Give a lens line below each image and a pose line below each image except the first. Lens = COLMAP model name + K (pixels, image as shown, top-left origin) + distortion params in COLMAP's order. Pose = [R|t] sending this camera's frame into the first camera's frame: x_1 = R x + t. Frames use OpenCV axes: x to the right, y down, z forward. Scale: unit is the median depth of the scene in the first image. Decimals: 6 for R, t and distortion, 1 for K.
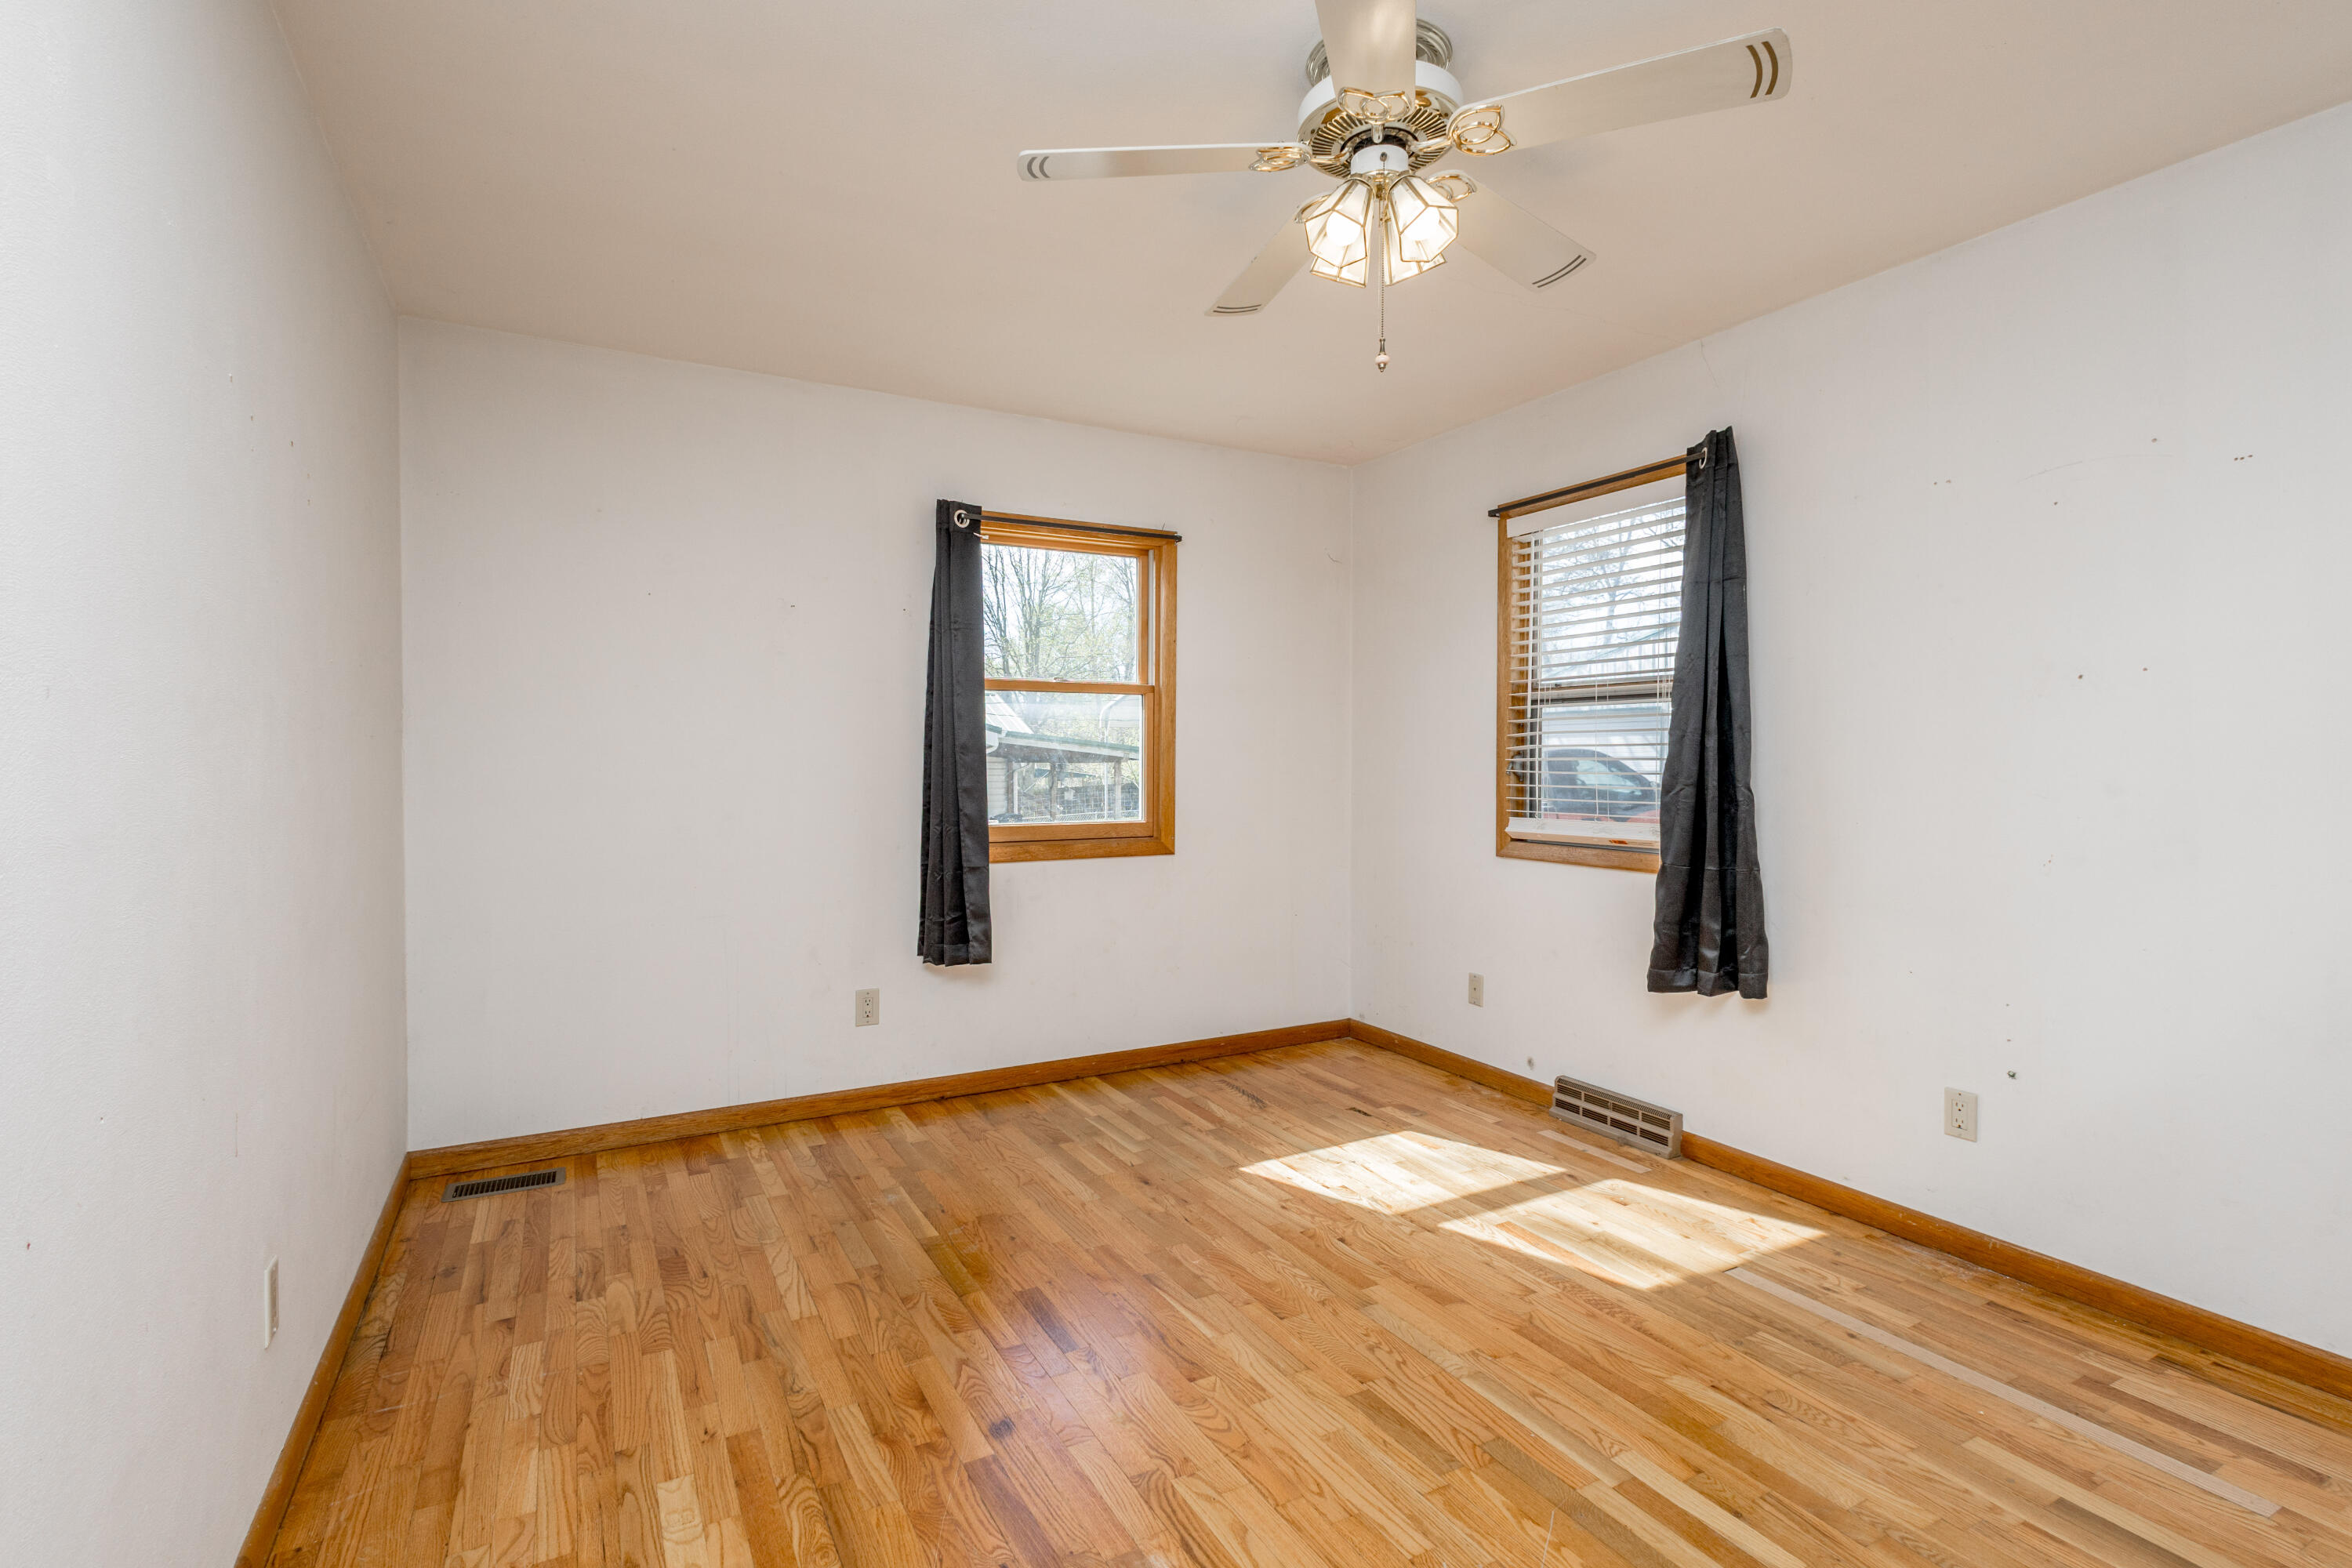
lens RADIAL K [[1096.7, 0, 1162.8], [0, 1096.7, 780.9], [0, 0, 1]] dist [0.005681, -0.000243]
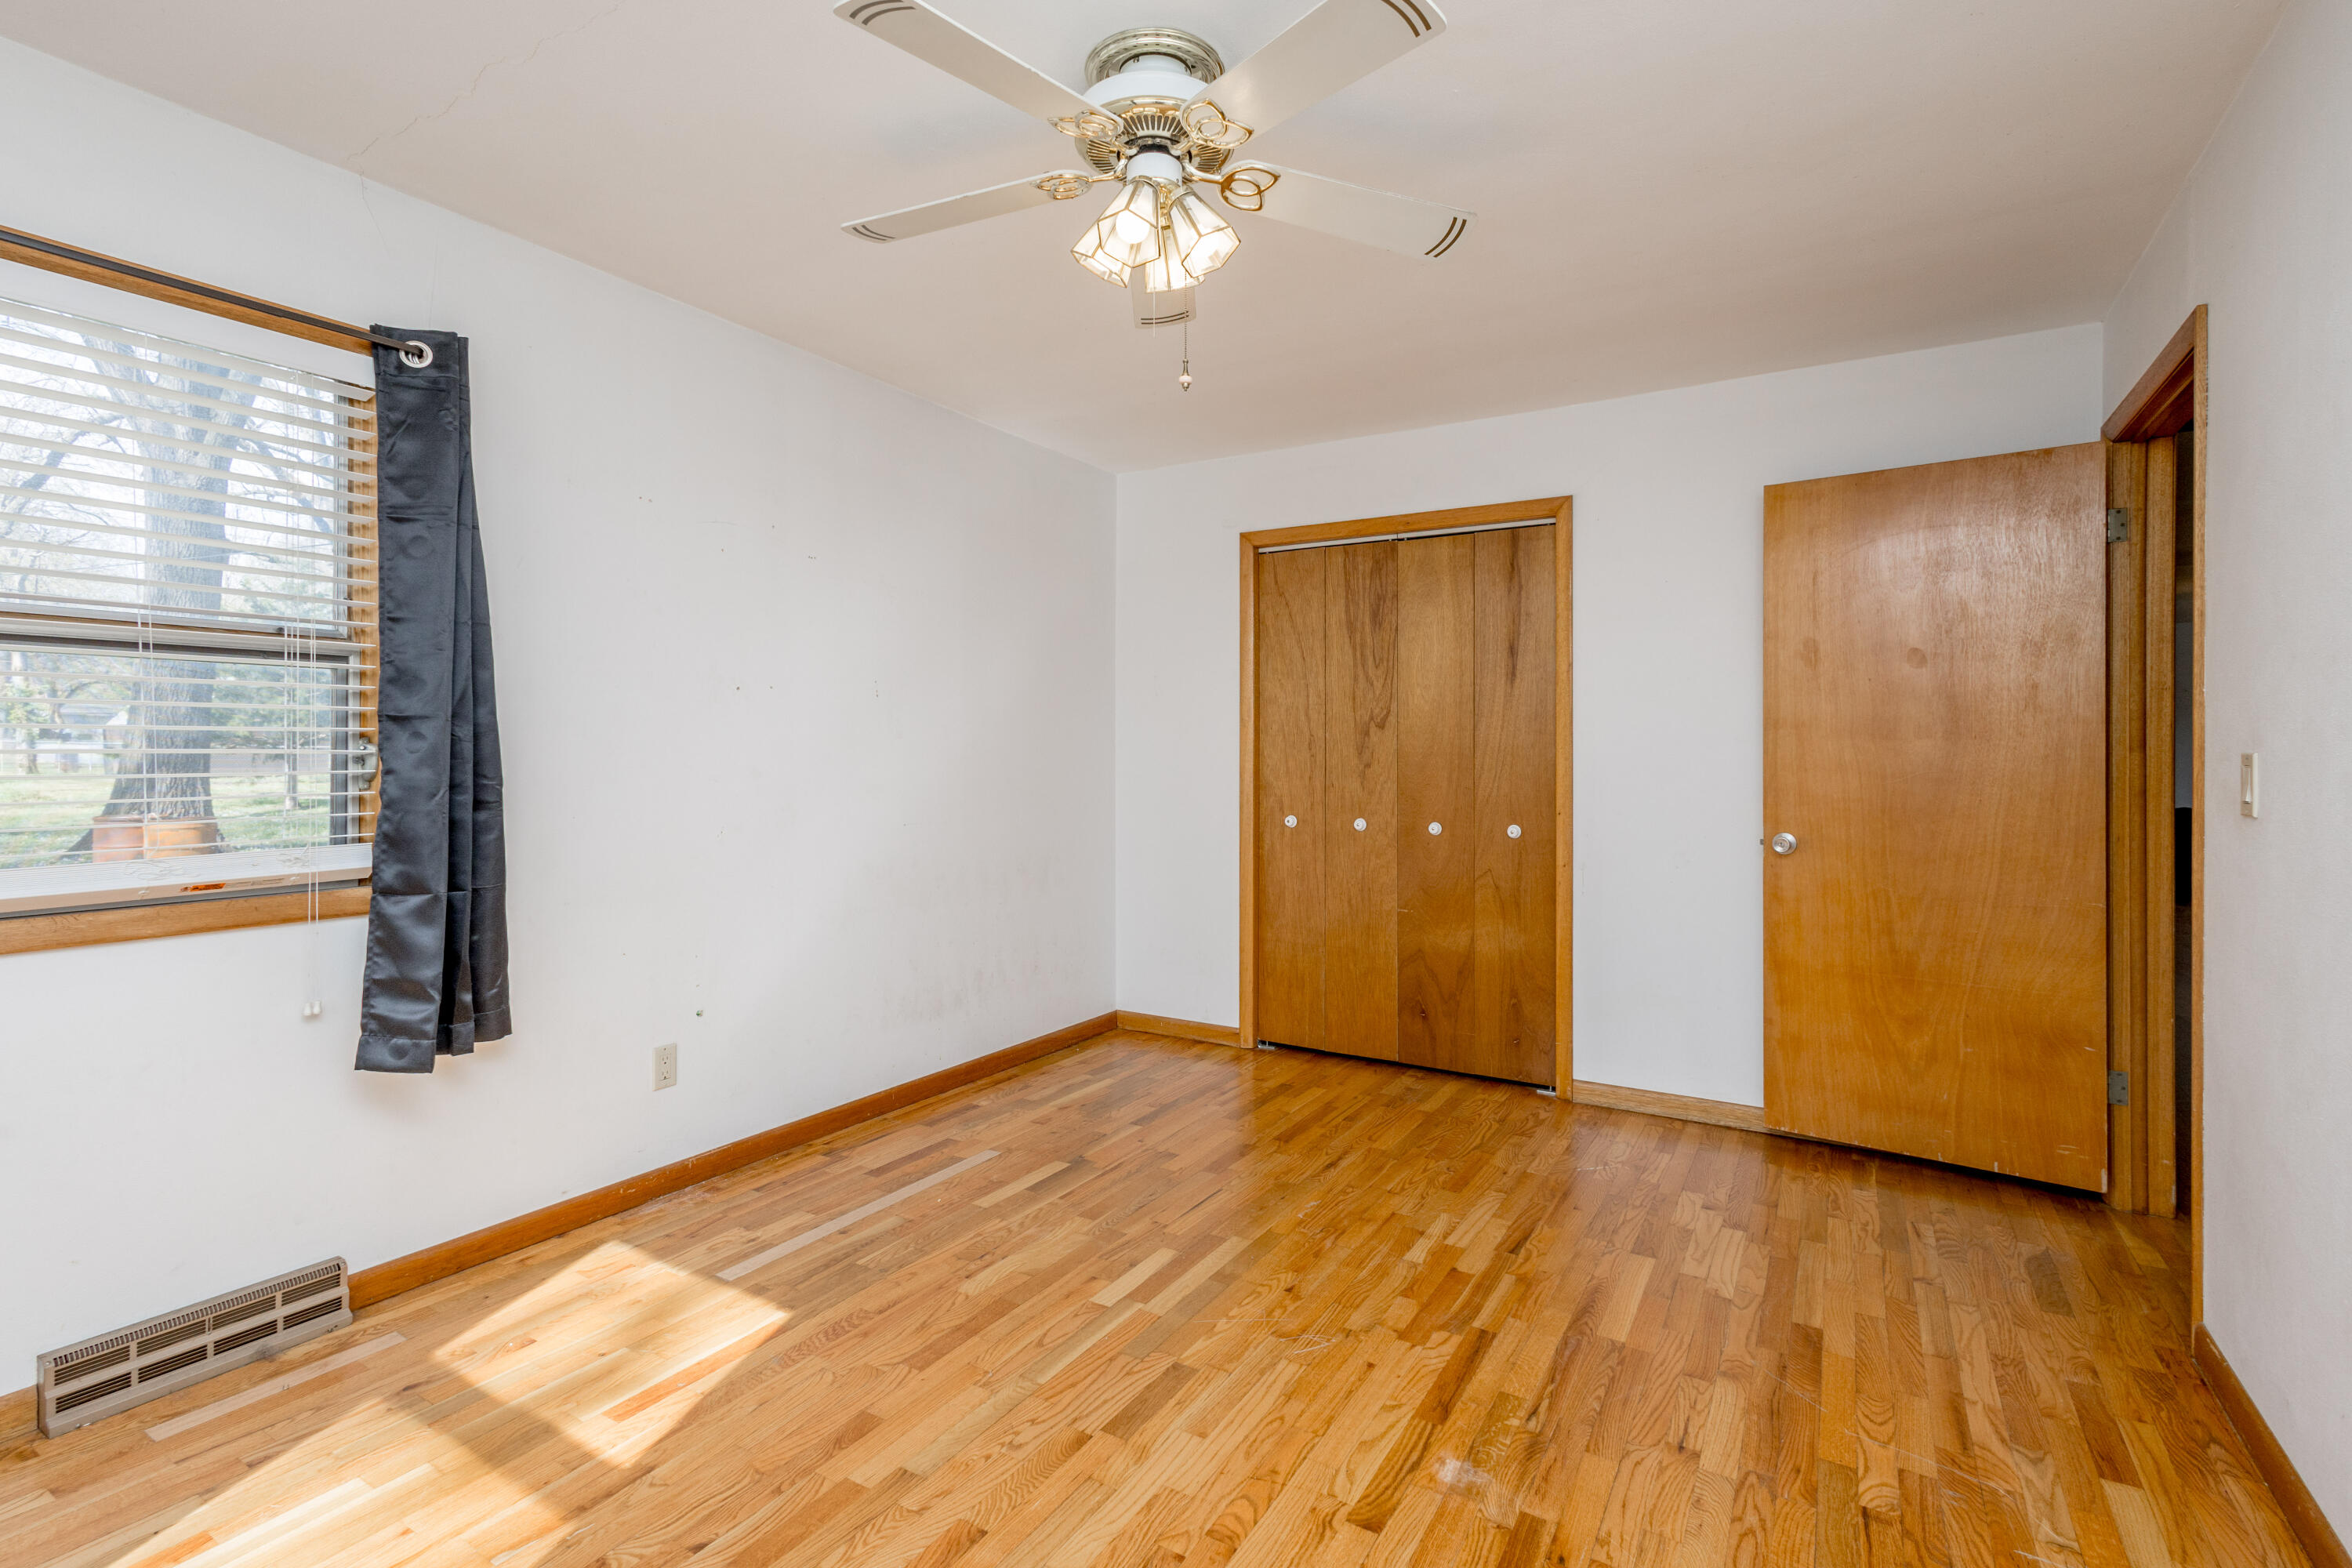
lens RADIAL K [[1123.4, 0, 1170.0], [0, 1123.4, 753.6], [0, 0, 1]] dist [0.004936, -0.000241]
pose [[-0.514173, -0.004516, 0.857675, -0.527620], [0.014297, 0.999802, 0.013835, -0.026128], [-0.857568, 0.019375, -0.514006, 1.143387]]
